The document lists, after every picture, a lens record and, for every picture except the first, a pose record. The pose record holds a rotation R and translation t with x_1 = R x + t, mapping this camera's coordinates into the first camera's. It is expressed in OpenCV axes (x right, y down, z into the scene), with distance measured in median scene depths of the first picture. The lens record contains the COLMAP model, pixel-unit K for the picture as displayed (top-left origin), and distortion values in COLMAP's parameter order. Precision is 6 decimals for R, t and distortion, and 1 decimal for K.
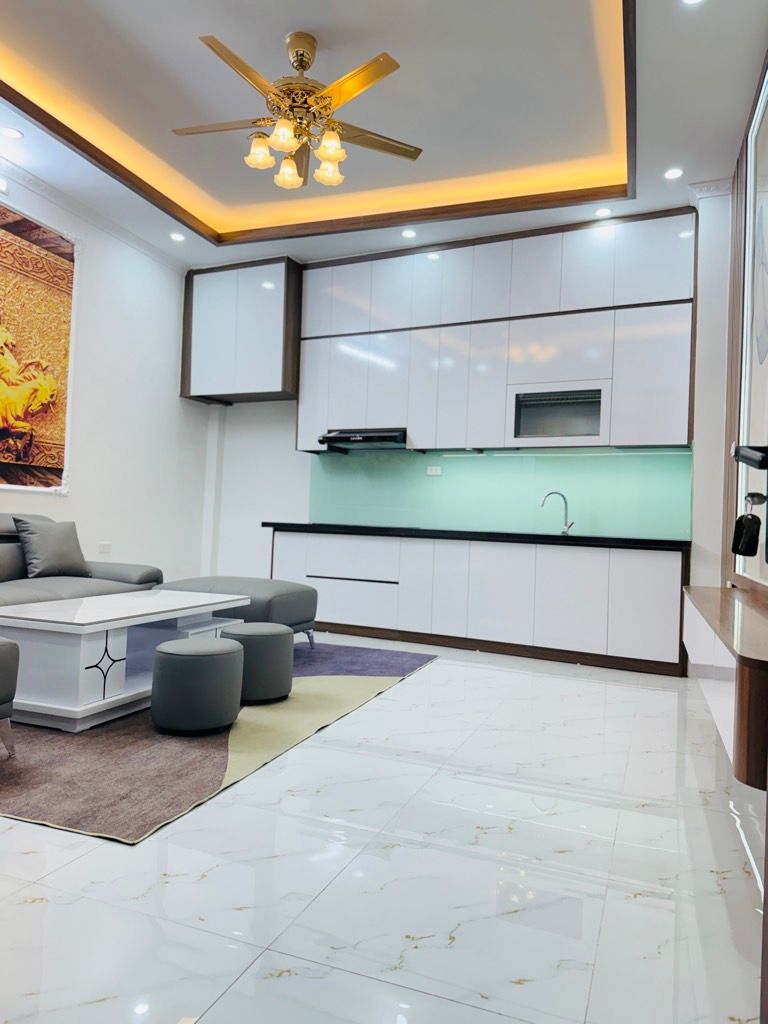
lens RADIAL K [[709.3, 0, 385.9], [0, 709.3, 505.6], [0, 0, 1]] dist [0.027612, -0.036778]
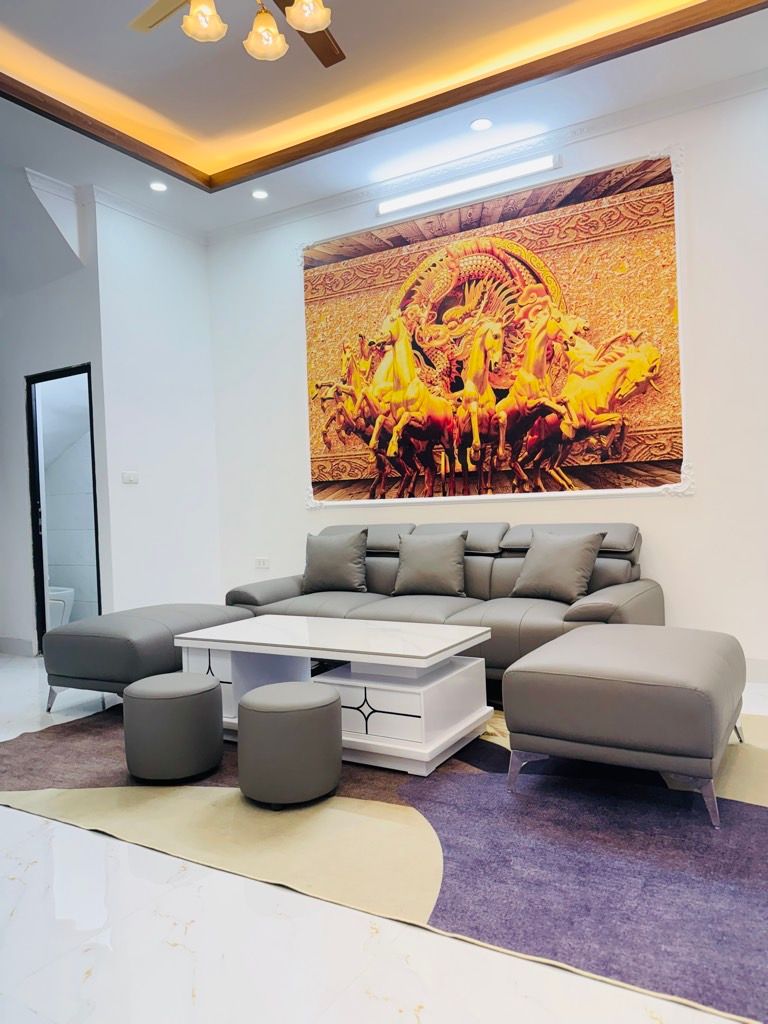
lens RADIAL K [[709.3, 0, 392.8], [0, 709.3, 519.7], [0, 0, 1]] dist [0.027612, -0.036778]
pose [[-0.167150, -0.017715, -0.985772, 0.354808], [0.054364, 0.998152, -0.027155, 0.016966], [0.984431, -0.058130, -0.165878, 0.865499]]
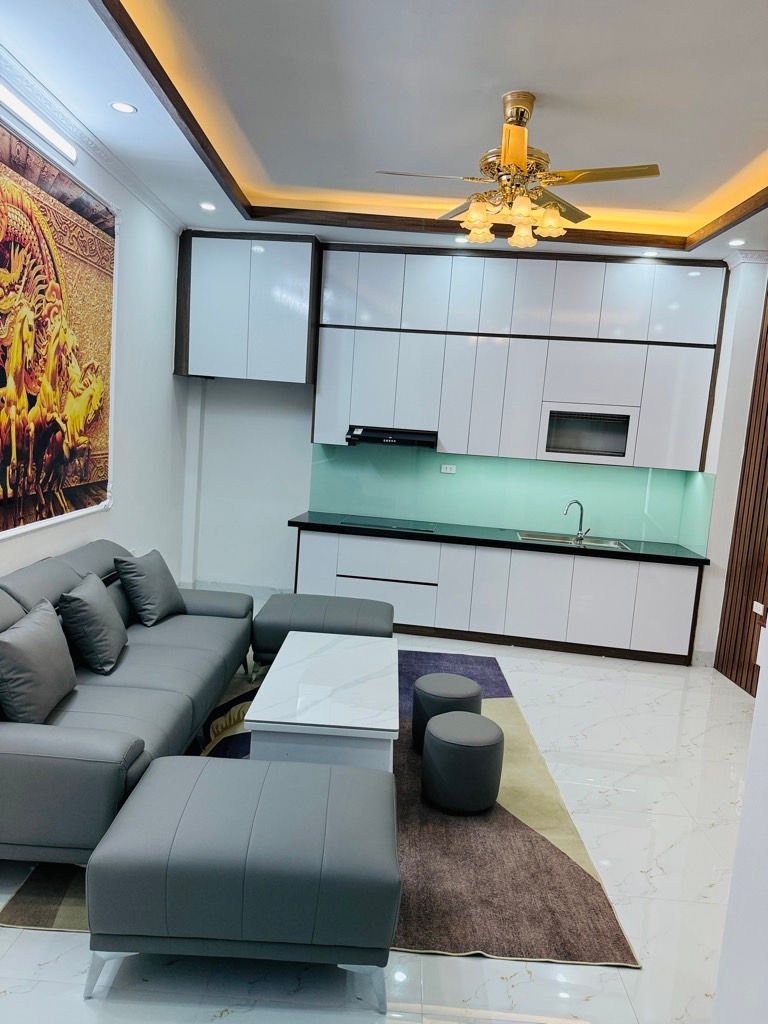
lens RADIAL K [[709.3, 0, 389.2], [0, 709.3, 515.4], [0, 0, 1]] dist [0.027612, -0.036778]
pose [[0.946027, -0.009296, 0.323955, -0.431195], [-0.042710, 0.987294, 0.153055, -0.168049], [-0.321262, -0.158630, 0.933610, 0.051394]]
